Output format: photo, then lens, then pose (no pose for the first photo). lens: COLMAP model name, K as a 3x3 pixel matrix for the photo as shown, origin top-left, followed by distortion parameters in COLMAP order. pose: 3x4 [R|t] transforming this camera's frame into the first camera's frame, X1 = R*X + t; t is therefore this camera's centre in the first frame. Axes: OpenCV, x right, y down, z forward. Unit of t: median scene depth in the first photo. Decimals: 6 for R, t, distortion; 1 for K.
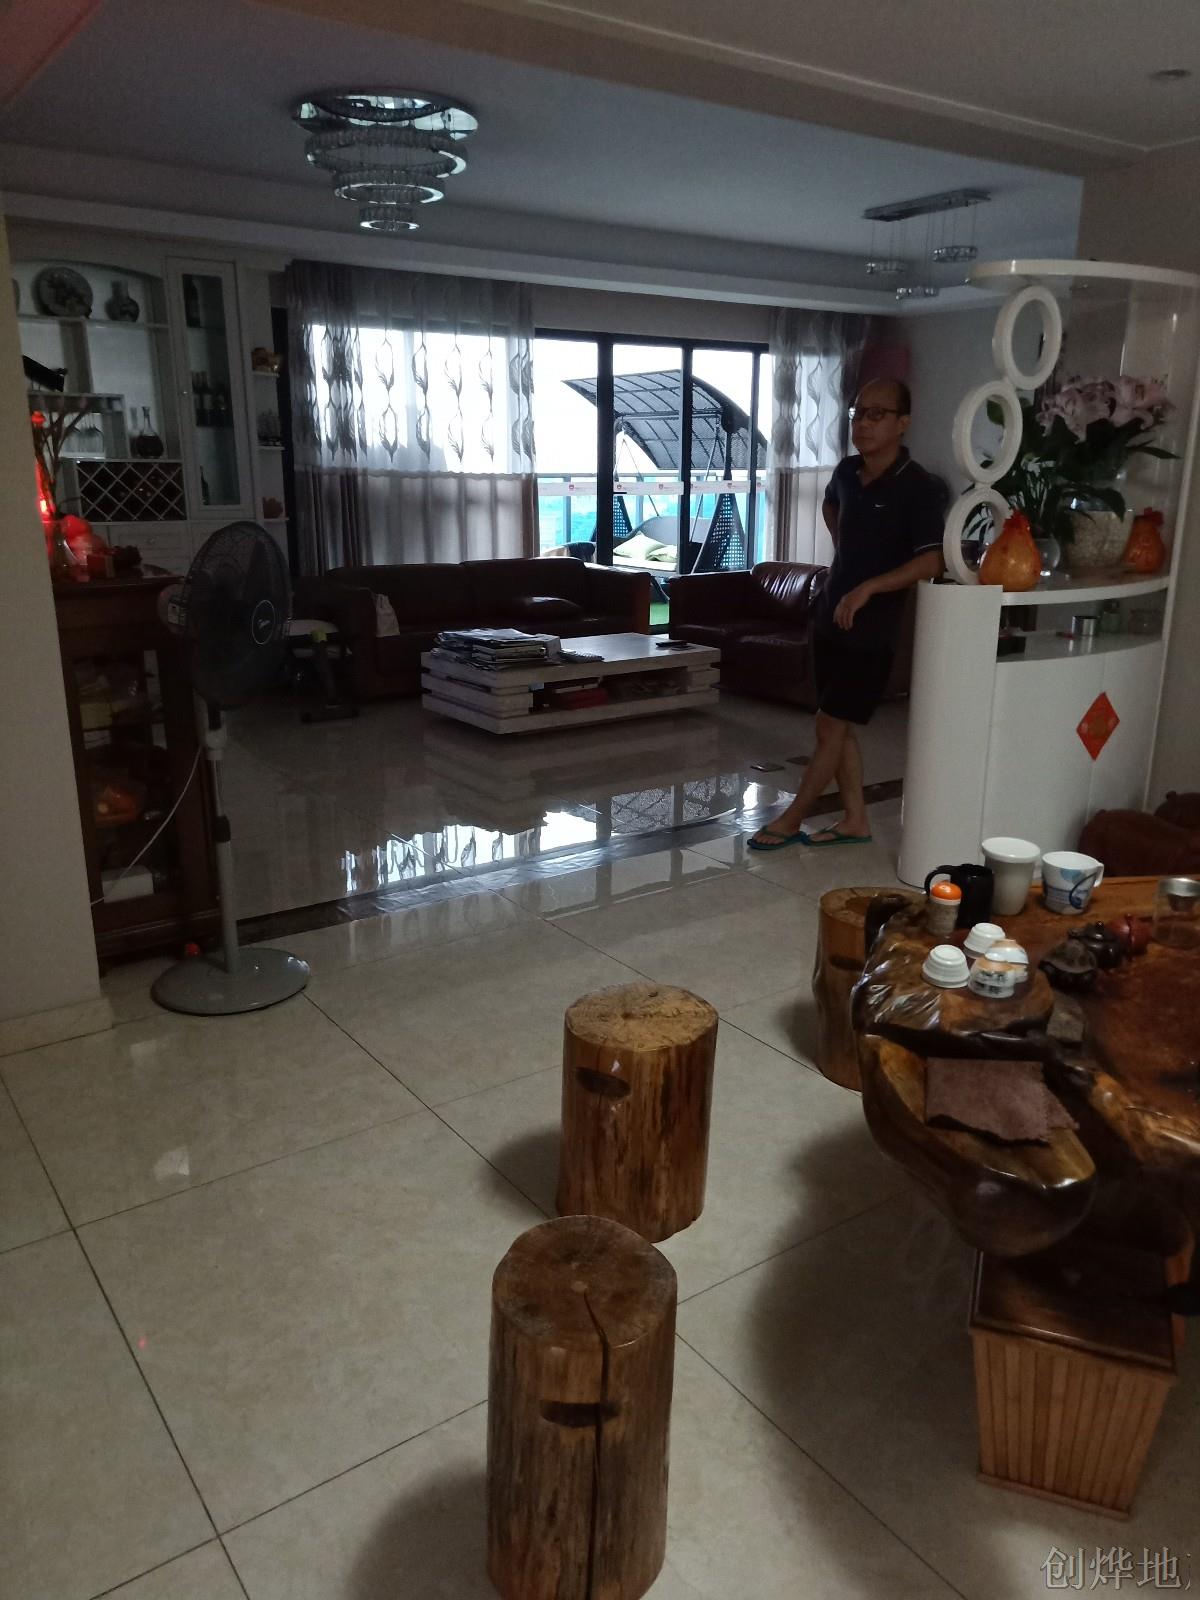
lens RADIAL K [[1208.0, 0, 600.0], [0, 1208.0, 800.0], [0, 0, 1]] dist [0.071830, -0.060944]
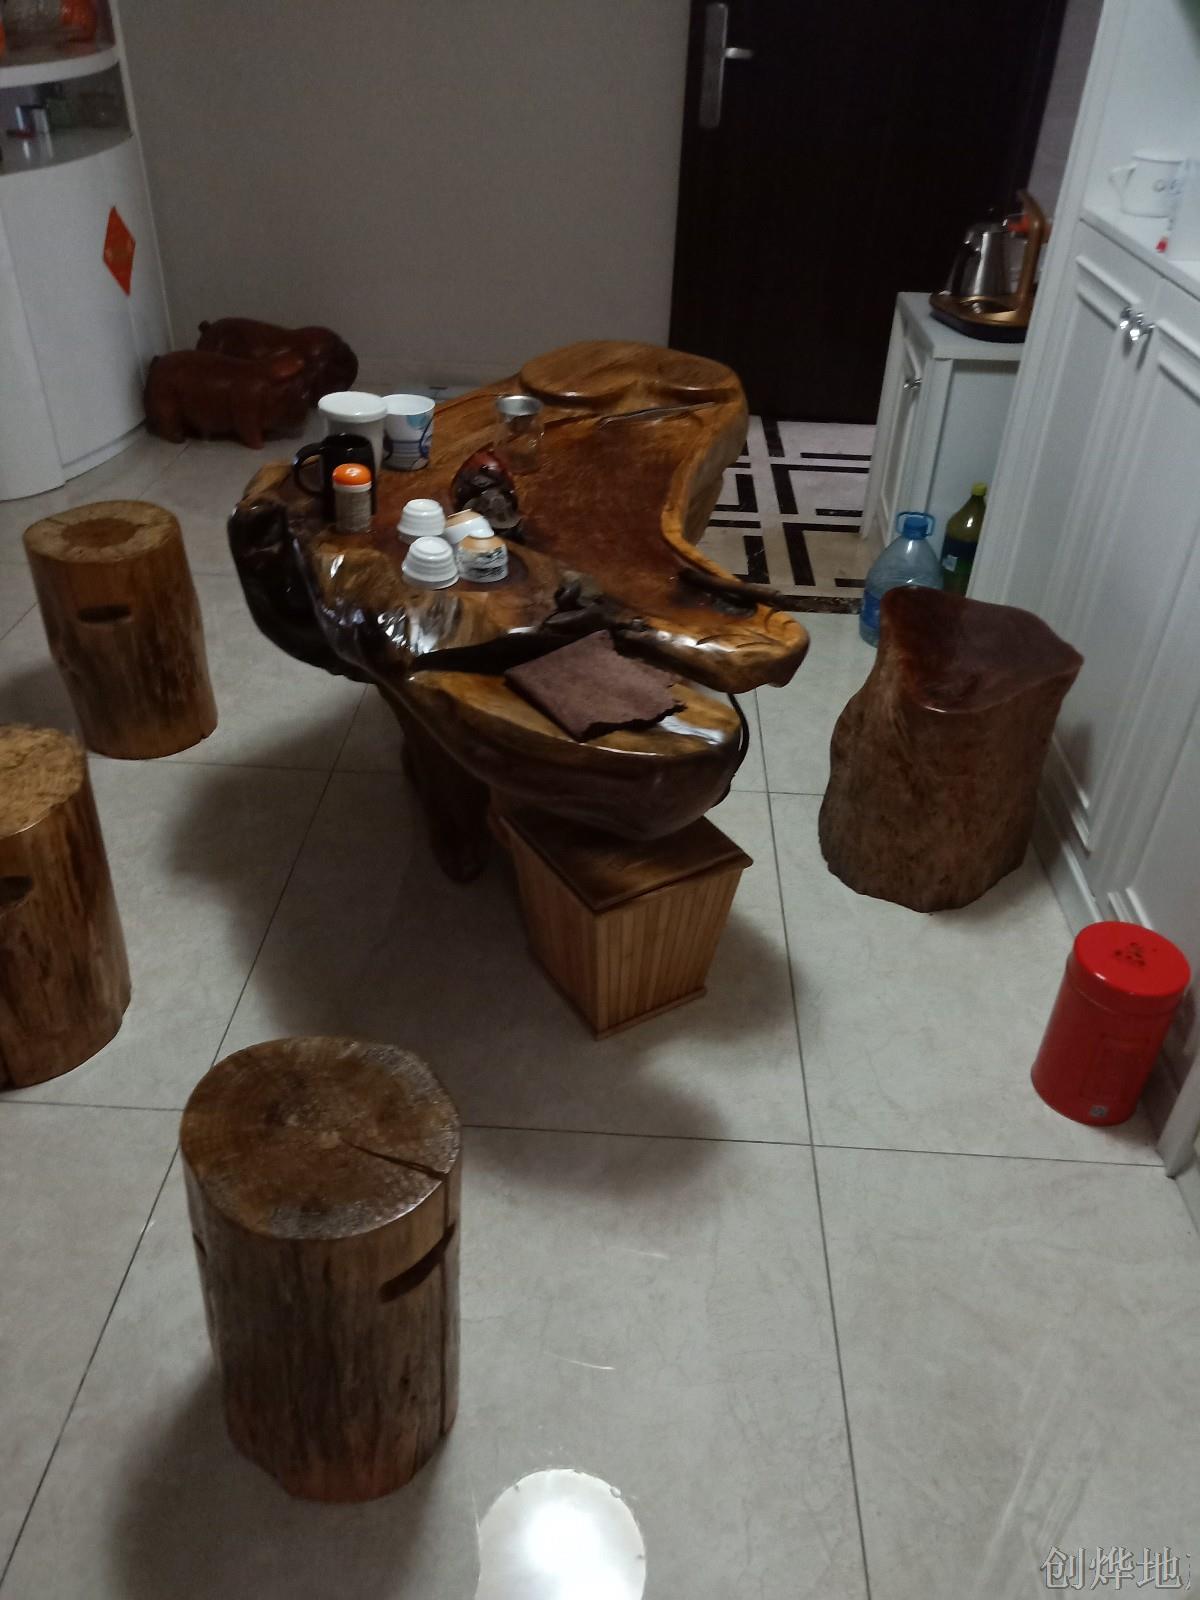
lens RADIAL K [[1208.0, 0, 600.0], [0, 1208.0, 800.0], [0, 0, 1]] dist [0.071830, -0.060944]
pose [[0.611963, -0.435219, 0.660367, -0.226058], [0.181545, 0.889978, 0.418307, -0.037686], [-0.769768, -0.136102, 0.623646, 0.335640]]
